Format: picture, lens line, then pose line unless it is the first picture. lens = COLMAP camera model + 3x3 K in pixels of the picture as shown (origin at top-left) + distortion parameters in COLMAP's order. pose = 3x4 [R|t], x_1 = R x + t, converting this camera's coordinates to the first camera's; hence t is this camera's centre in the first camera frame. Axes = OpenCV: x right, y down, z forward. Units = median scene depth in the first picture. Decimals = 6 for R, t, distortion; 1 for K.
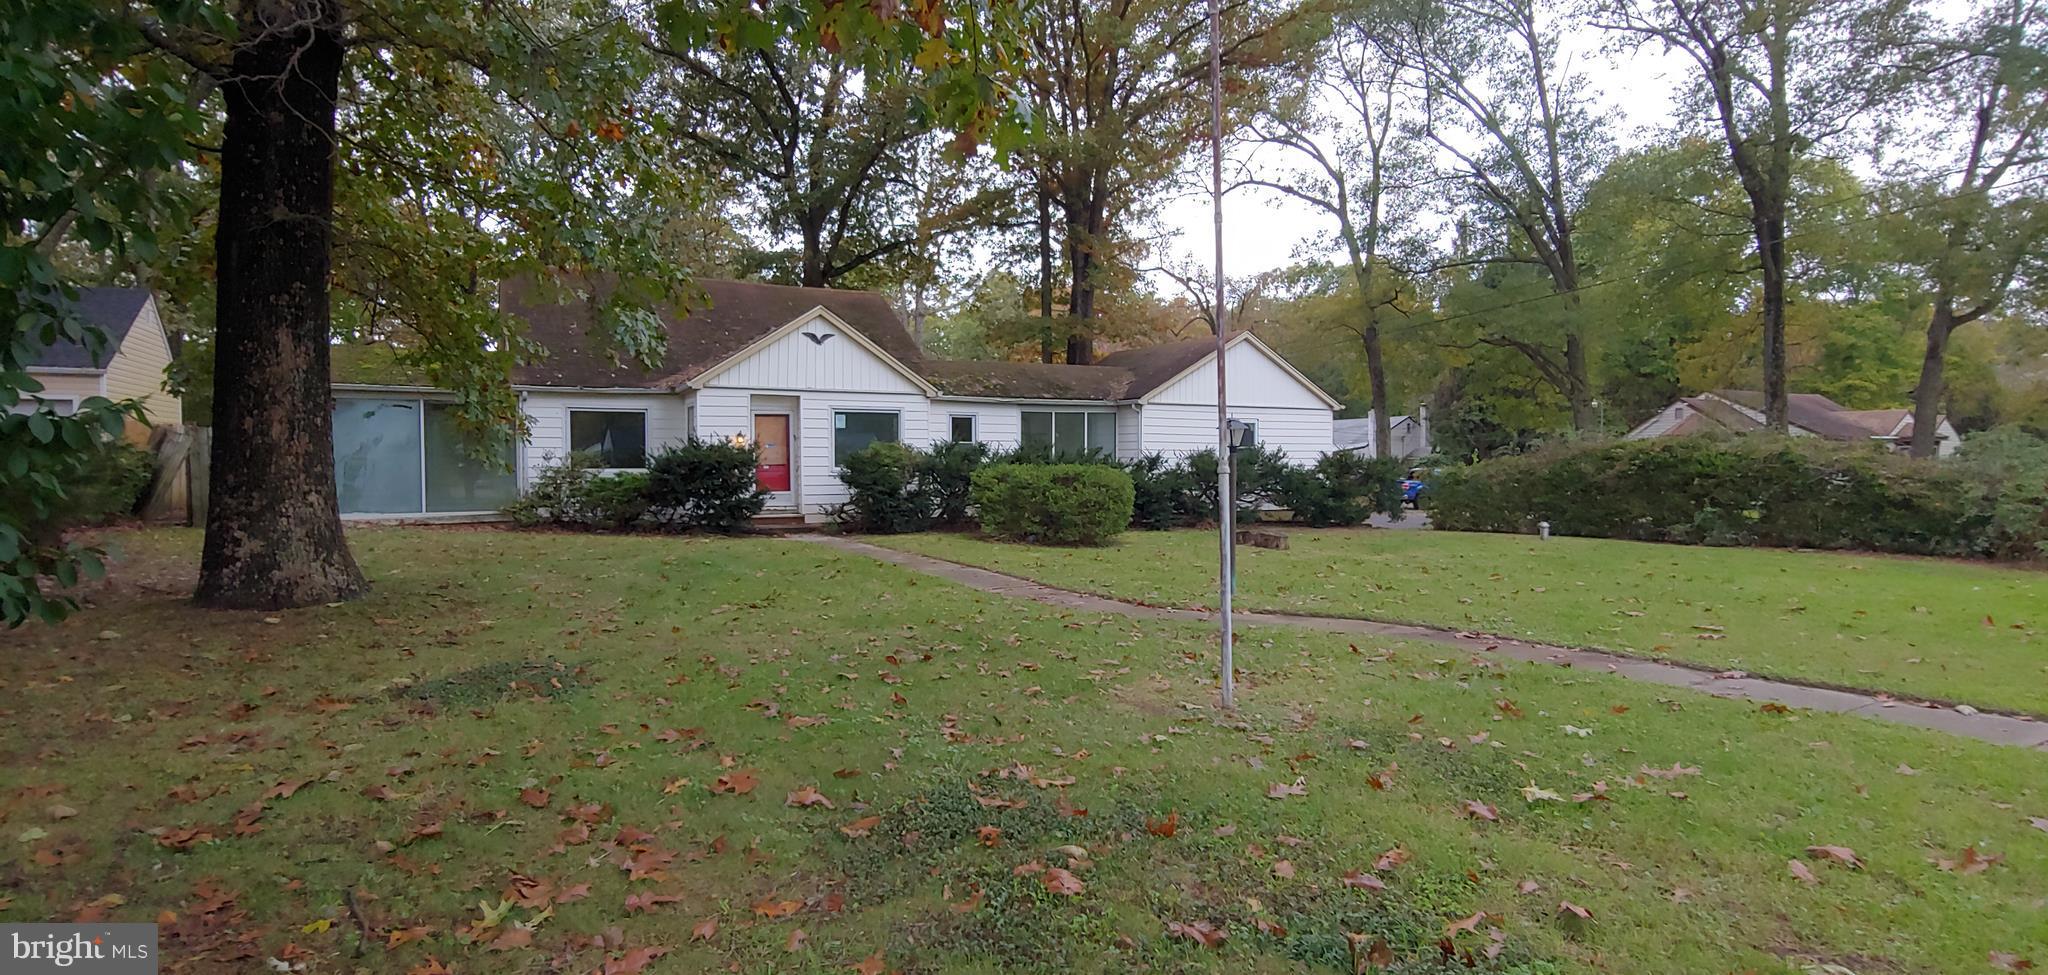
lens RADIAL K [[1022.9, 0, 1023.4], [0, 1022.9, 481.3], [0, 0, 1]] dist [-0.013314, 0.000170]
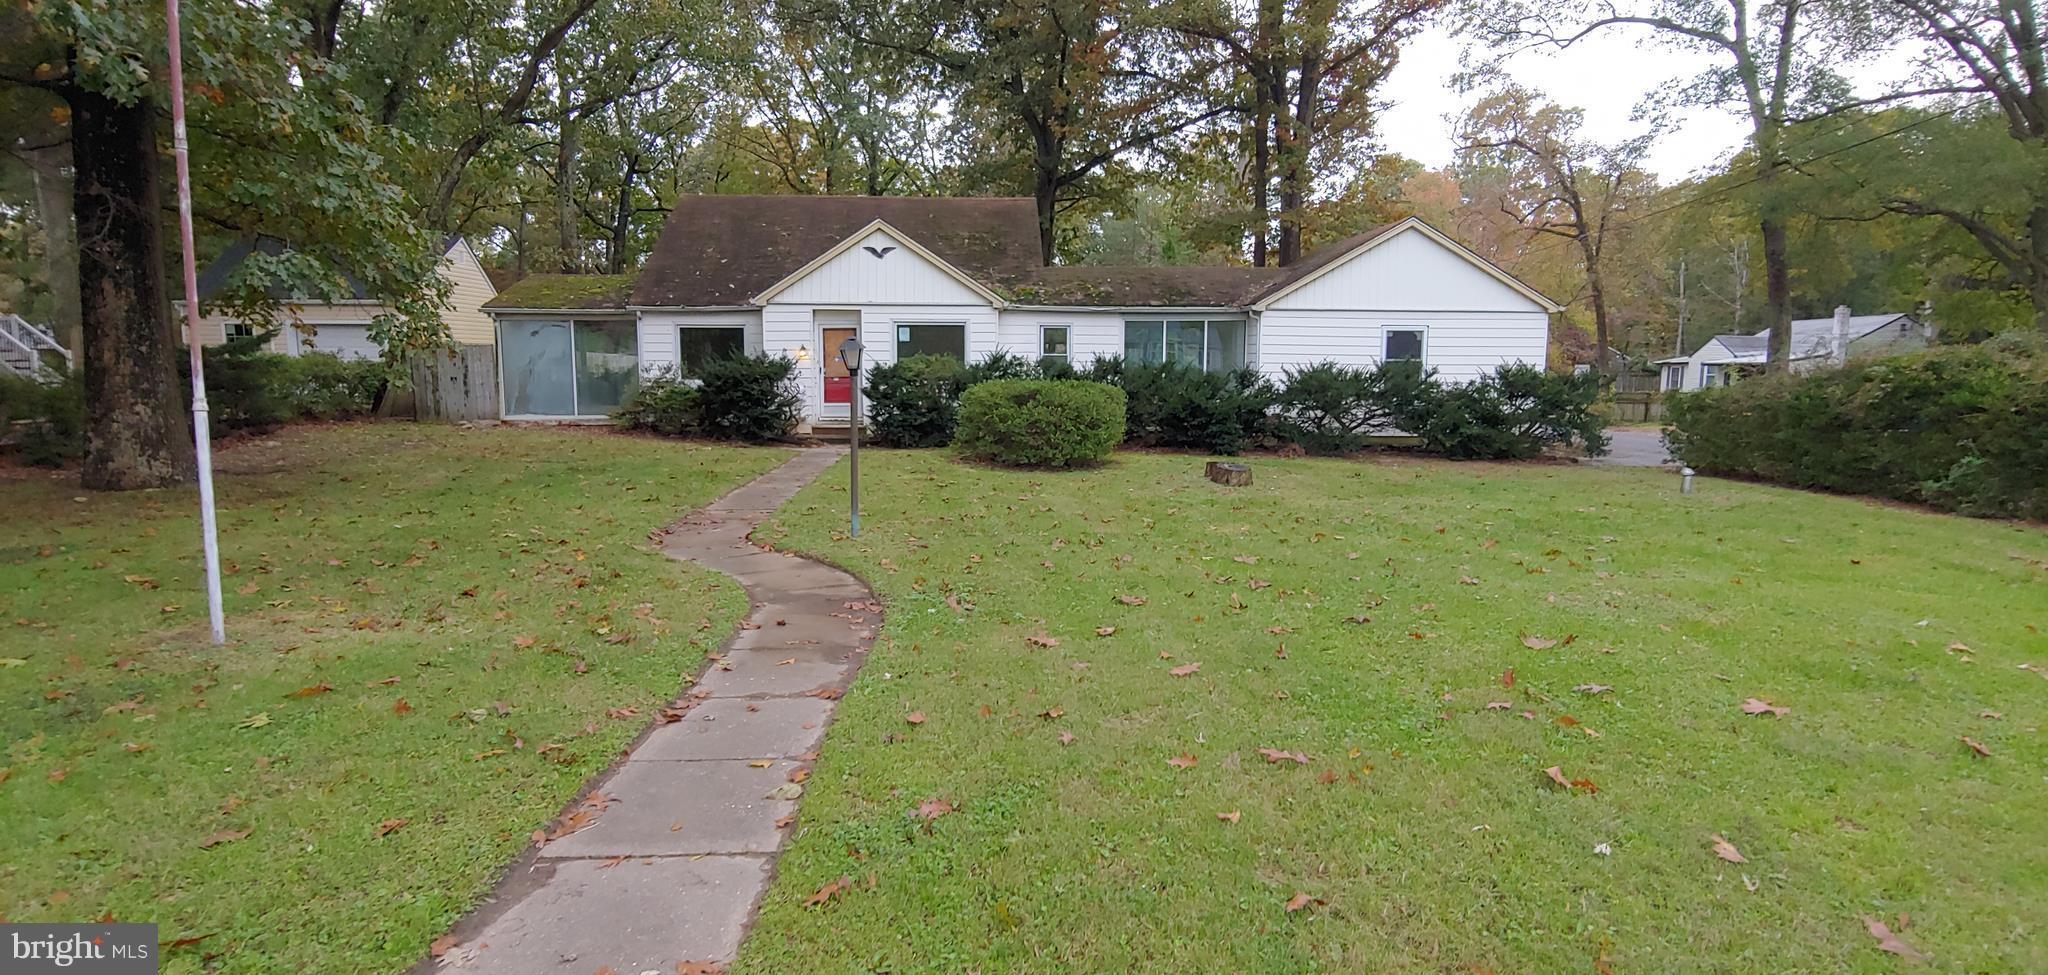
lens RADIAL K [[1022.9, 0, 1023.9], [0, 1022.9, 493.8], [0, 0, 1]] dist [-0.013314, 0.000170]
pose [[0.900180, 0.058675, -0.431547, 0.385469], [-0.013363, 0.994138, 0.107292, -0.012577], [0.435313, -0.090816, 0.895687, 0.135359]]
